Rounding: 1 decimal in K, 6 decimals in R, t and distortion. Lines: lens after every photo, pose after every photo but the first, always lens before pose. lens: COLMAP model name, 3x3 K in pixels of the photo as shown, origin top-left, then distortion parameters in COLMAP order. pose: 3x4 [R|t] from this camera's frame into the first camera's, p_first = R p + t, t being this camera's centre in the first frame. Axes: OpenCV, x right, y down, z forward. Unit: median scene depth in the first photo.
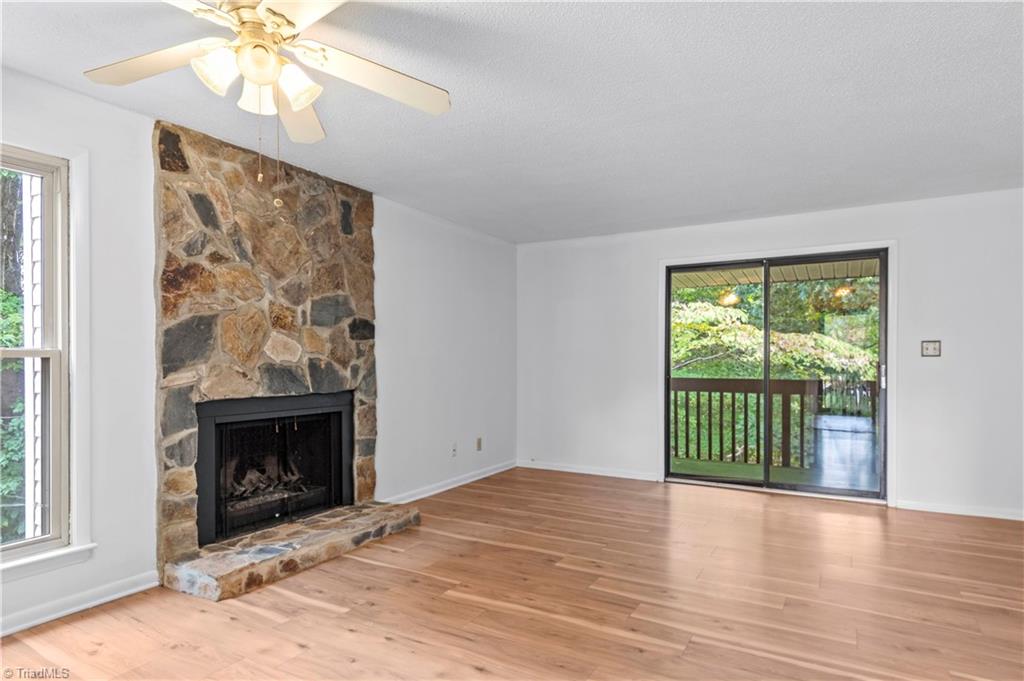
lens RADIAL K [[568.1, 0, 540.6], [0, 568.1, 362.5], [0, 0, 1]] dist [-0.000513, -0.000151]
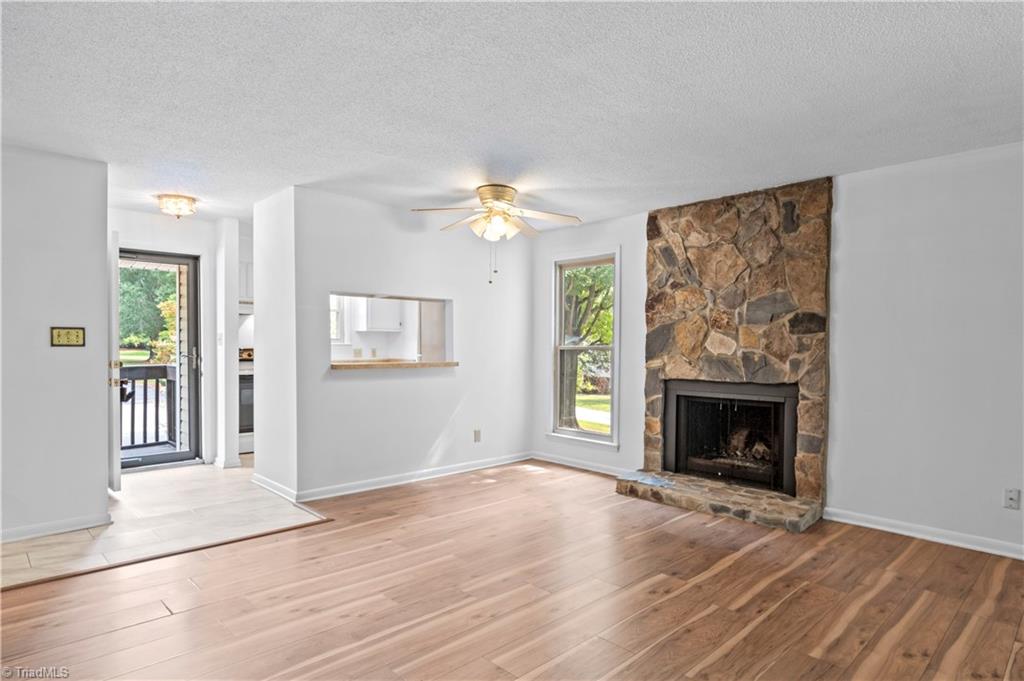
lens RADIAL K [[568.1, 0, 540.6], [0, 568.1, 362.5], [0, 0, 1]] dist [-0.000513, -0.000151]
pose [[-0.282559, 0.019747, -0.959047, 0.889477], [-0.015209, 0.999570, 0.025062, -0.009464], [0.959129, 0.021668, -0.282138, 0.977624]]
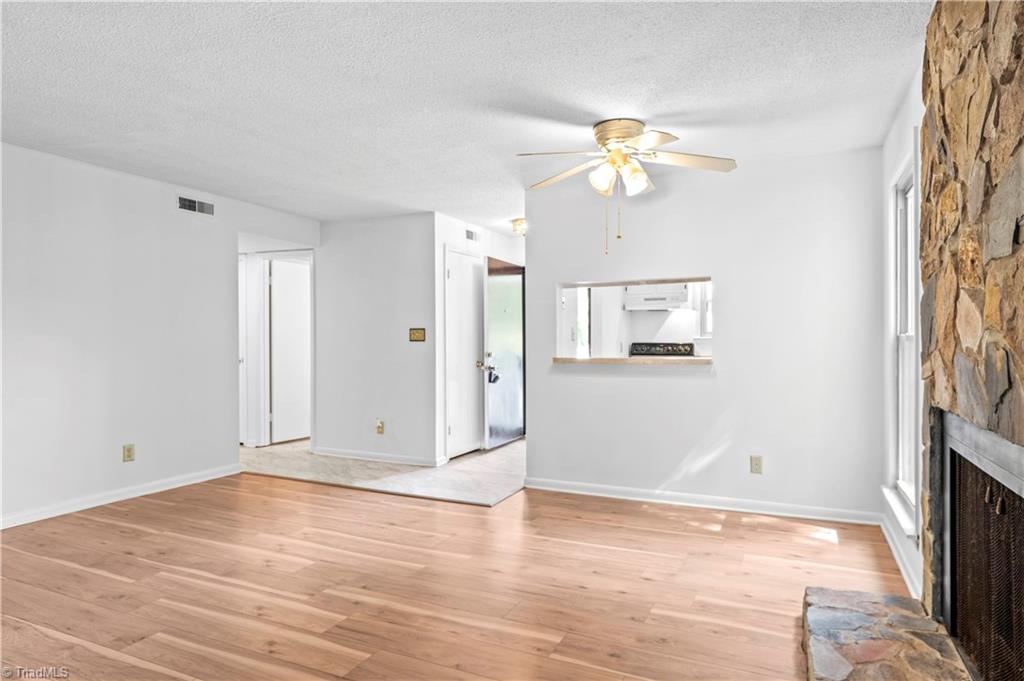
lens RADIAL K [[579.4, 0, 543.0], [0, 579.4, 343.4], [0, 0, 1]] dist [0.000705, 0.000303]
pose [[-0.996579, -0.001657, -0.082630, -0.061417], [-0.002514, 0.999944, 0.010277, -0.010873], [0.082609, 0.010450, -0.996527, 1.456925]]
